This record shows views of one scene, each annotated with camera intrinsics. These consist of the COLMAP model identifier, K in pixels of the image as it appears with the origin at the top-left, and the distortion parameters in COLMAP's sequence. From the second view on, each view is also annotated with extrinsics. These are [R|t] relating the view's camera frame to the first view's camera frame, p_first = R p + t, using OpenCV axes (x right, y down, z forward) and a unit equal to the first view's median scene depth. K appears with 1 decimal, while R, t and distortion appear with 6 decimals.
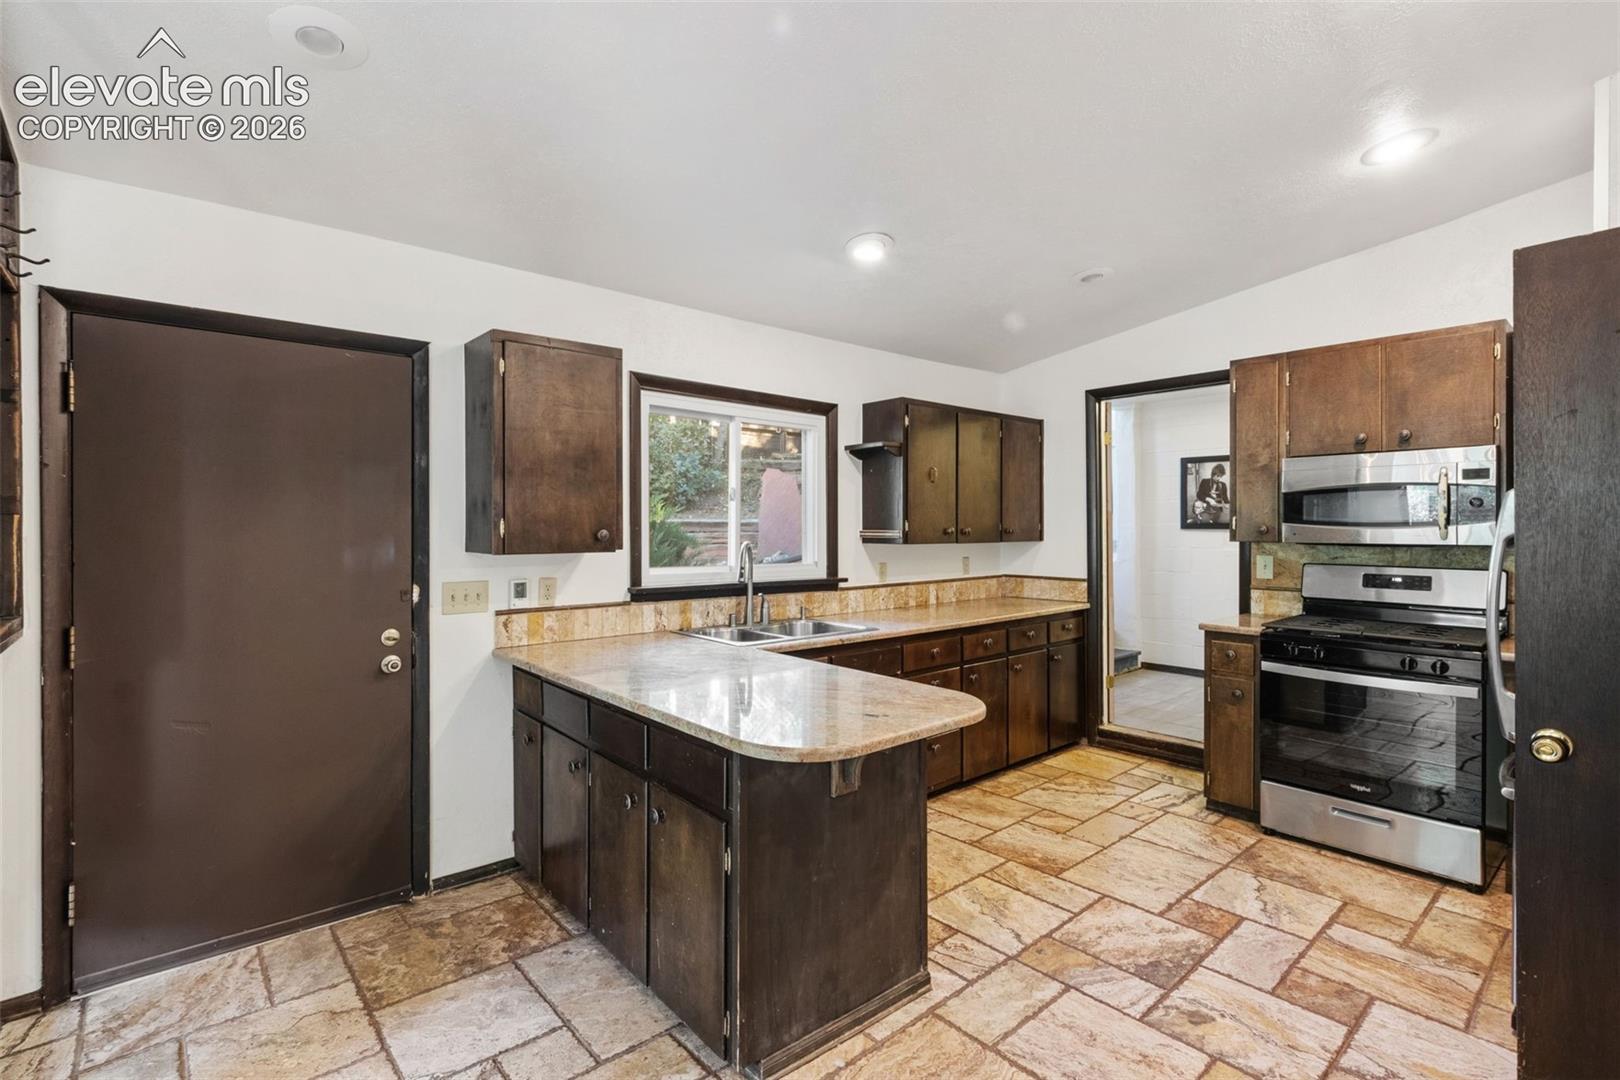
lens RADIAL K [[749.9, 0, 809.4], [0, 749.9, 529.8], [0, 0, 1]] dist [-0.006216, -0.000043]
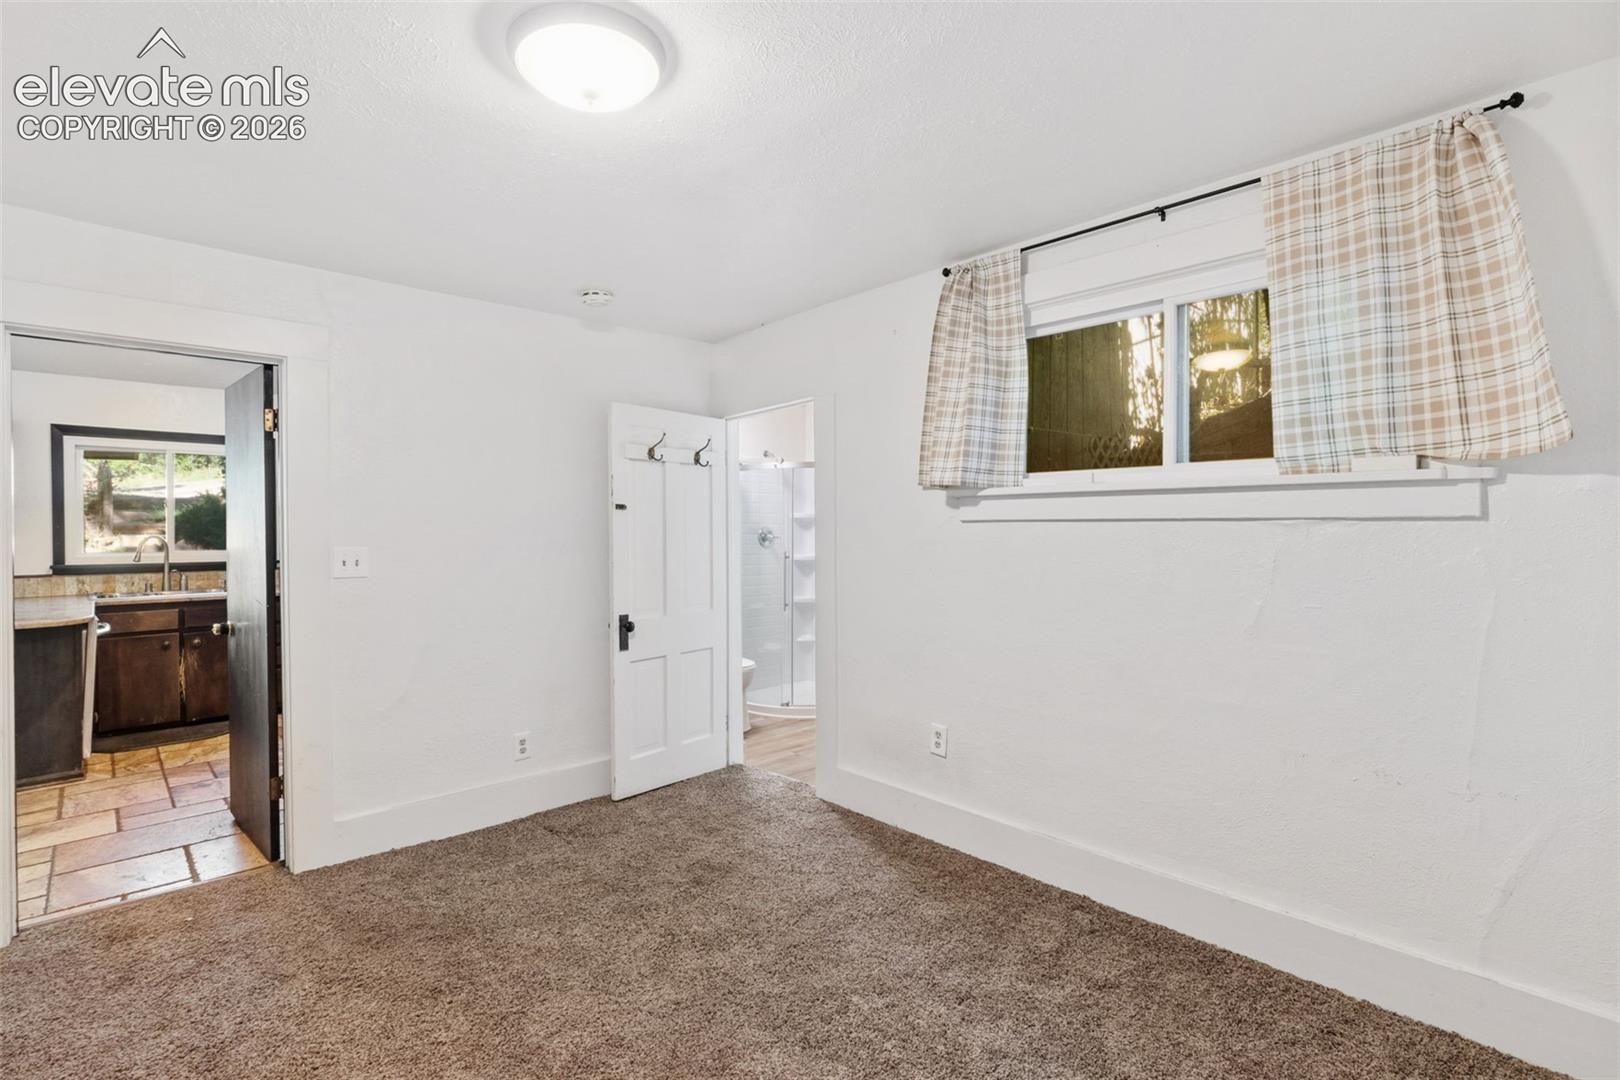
lens RADIAL K [[749.9, 0, 817.4], [0, 749.9, 533.9], [0, 0, 1]] dist [-0.006216, -0.000043]
pose [[0.998615, -0.002392, 0.052567, 1.179058], [0.002328, 0.999996, 0.001275, 0.014111], [-0.052570, -0.001151, 0.998617, -0.567659]]
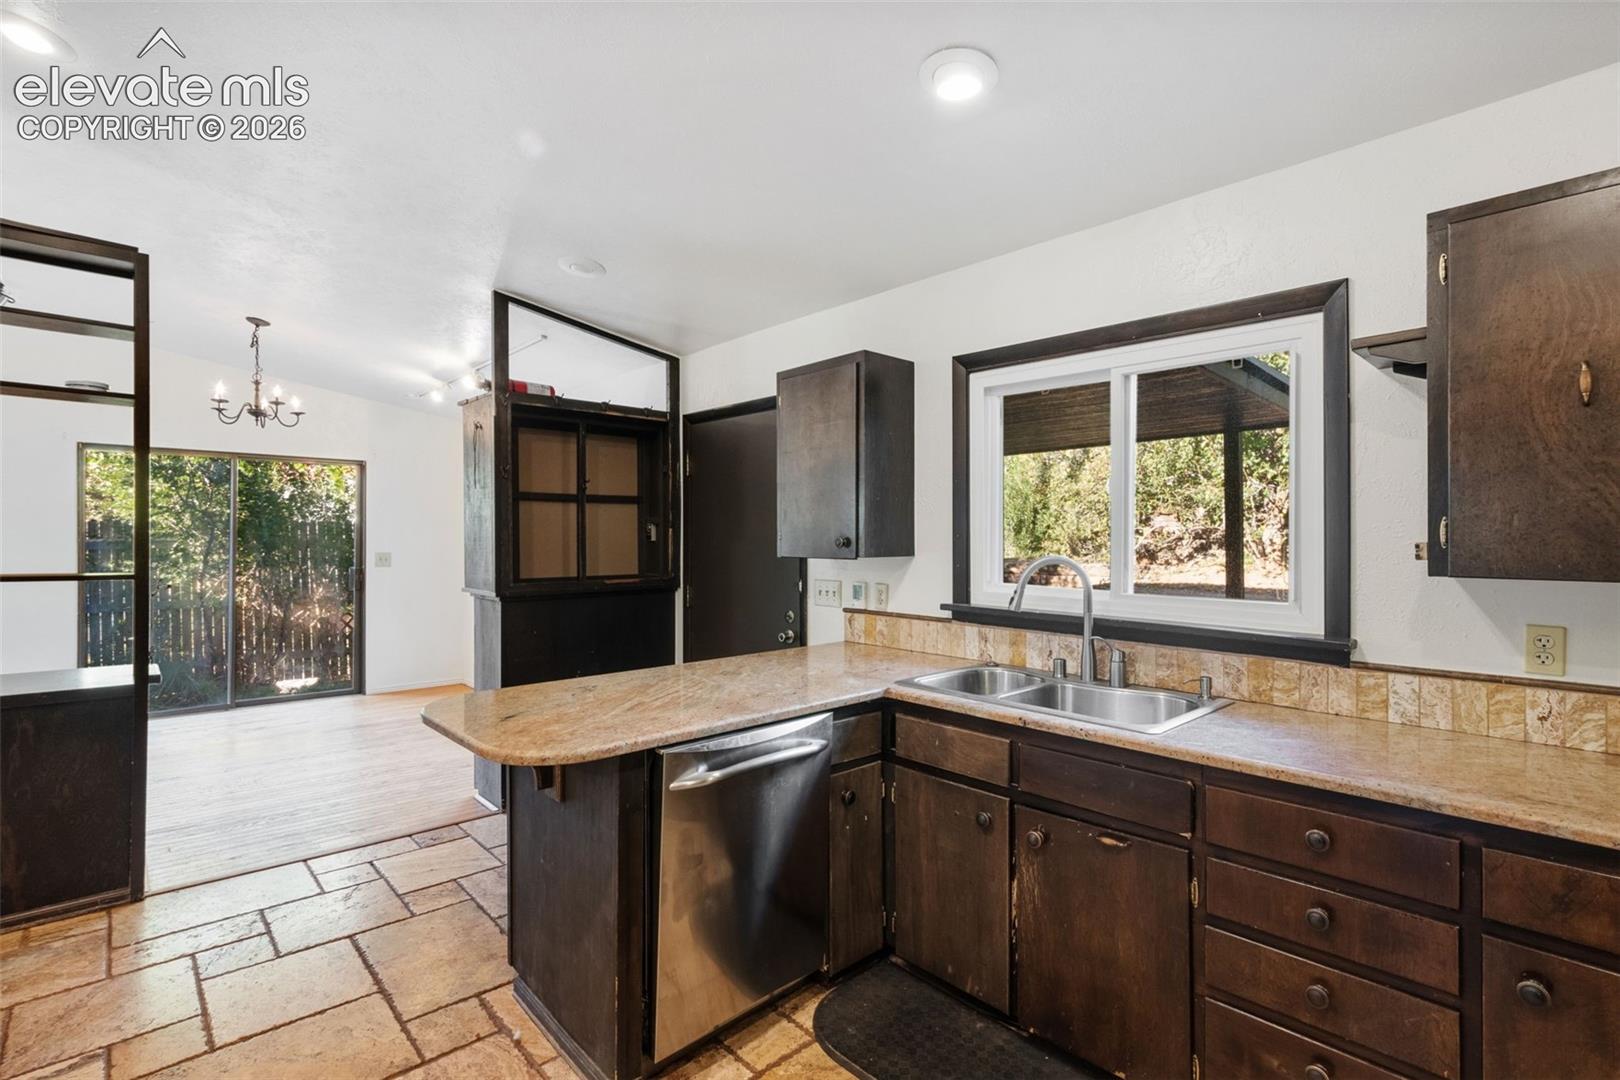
lens RADIAL K [[749.9, 0, 804.4], [0, 749.9, 534.1], [0, 0, 1]] dist [-0.006216, -0.000043]
pose [[0.023950, -0.004305, -0.999704, 0.602026], [-0.009314, 0.999946, -0.004530, 0.001965], [0.999670, 0.009420, 0.023909, 0.766712]]
